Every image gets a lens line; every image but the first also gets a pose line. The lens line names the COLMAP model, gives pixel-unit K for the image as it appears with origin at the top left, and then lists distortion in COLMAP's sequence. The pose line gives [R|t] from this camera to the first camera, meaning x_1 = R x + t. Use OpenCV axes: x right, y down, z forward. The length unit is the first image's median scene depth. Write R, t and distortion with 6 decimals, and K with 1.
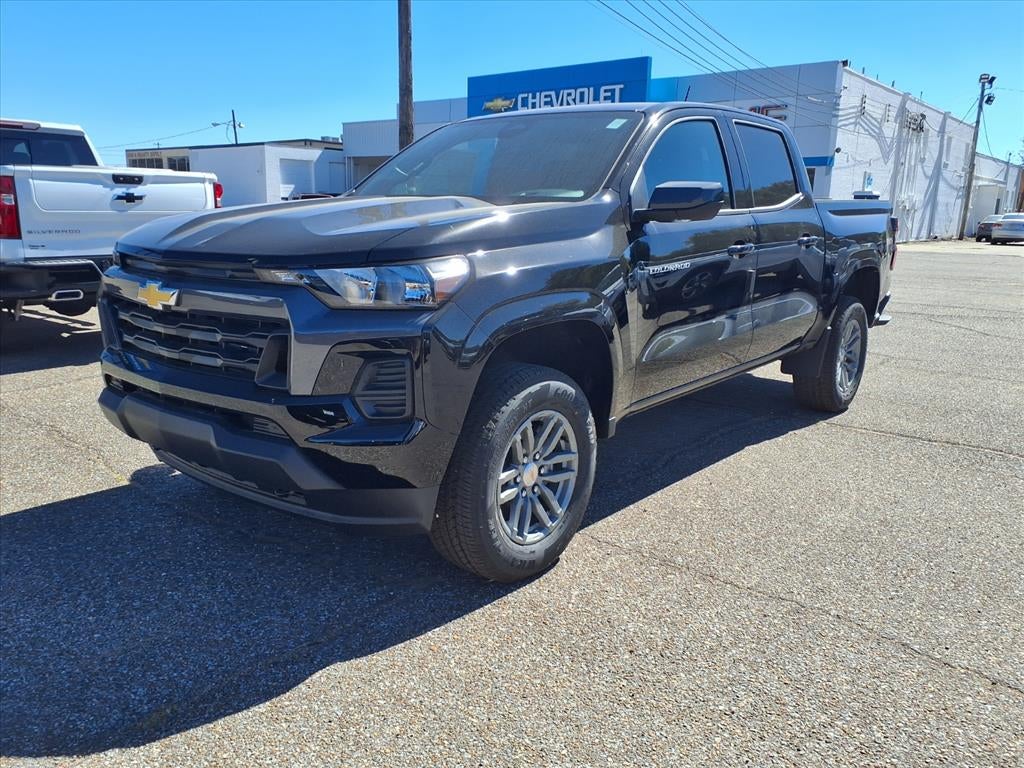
lens RADIAL K [[819.9, 0, 459.8], [0, 819.9, 385.5], [0, 0, 1]] dist [0.022380, 0.001527]
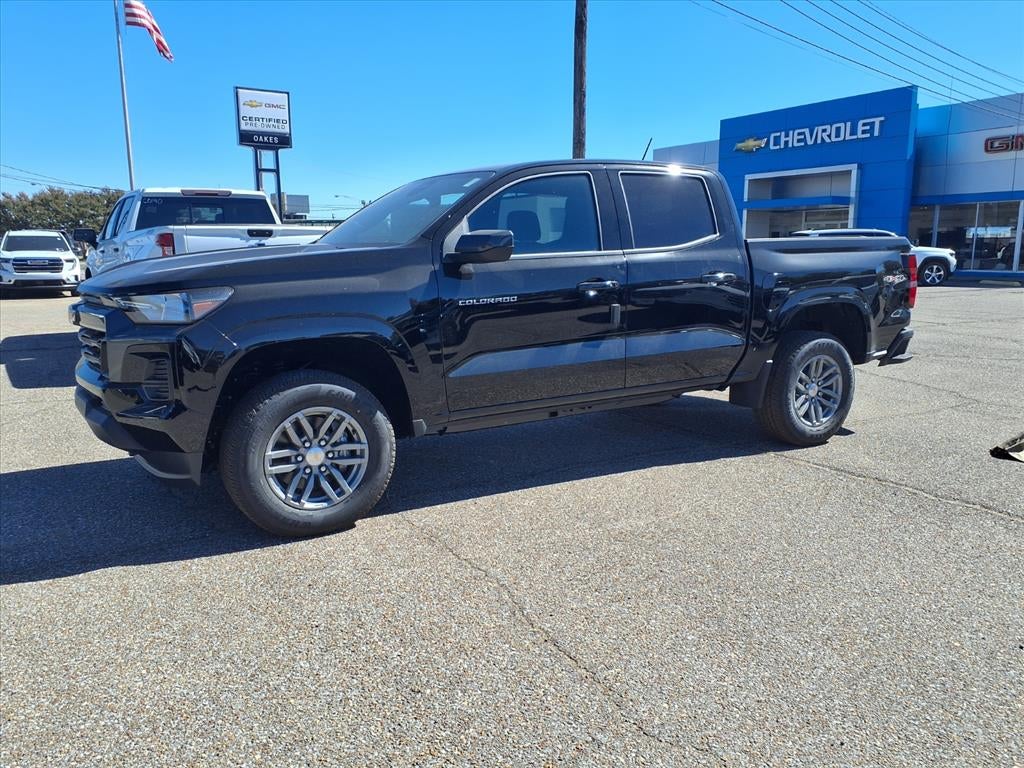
lens RADIAL K [[821.3, 0, 512.0], [0, 821.3, 384.0], [0, 0, 1]] dist [0.012797, 0.000714]
pose [[0.946334, 0.036577, -0.321114, 0.518205], [-0.052895, 0.997706, -0.042237, 0.021419], [0.318832, 0.056955, 0.946098, -0.089252]]
